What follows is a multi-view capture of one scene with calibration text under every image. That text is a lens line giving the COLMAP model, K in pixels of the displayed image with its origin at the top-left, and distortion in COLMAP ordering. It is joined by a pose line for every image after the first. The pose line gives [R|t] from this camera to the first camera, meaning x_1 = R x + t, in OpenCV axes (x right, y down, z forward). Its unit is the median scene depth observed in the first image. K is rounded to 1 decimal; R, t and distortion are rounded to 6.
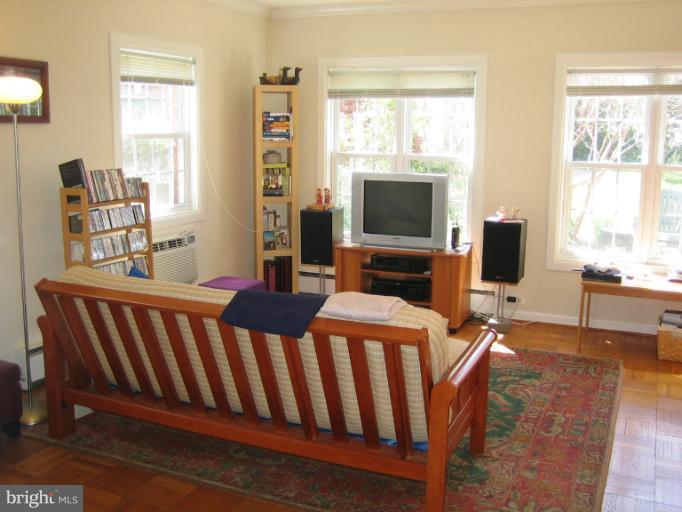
lens RADIAL K [[726.0, 0, 341.0], [0, 726.0, 256.0], [0, 0, 1]] dist [-0.154537, 0.245740]
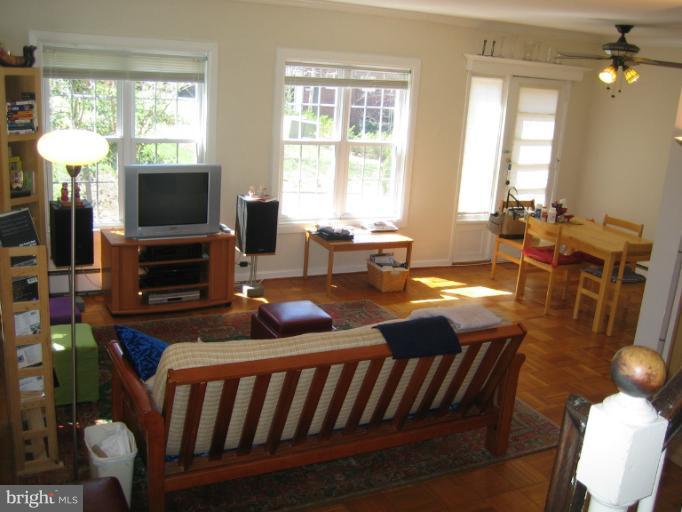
lens RADIAL K [[726.0, 0, 341.0], [0, 726.0, 256.0], [0, 0, 1]] dist [-0.154537, 0.245740]
pose [[0.632268, -0.176711, 0.754328, -0.550572], [0.069769, 0.982671, 0.171724, -0.144130], [-0.771602, -0.055947, 0.633641, 0.172320]]
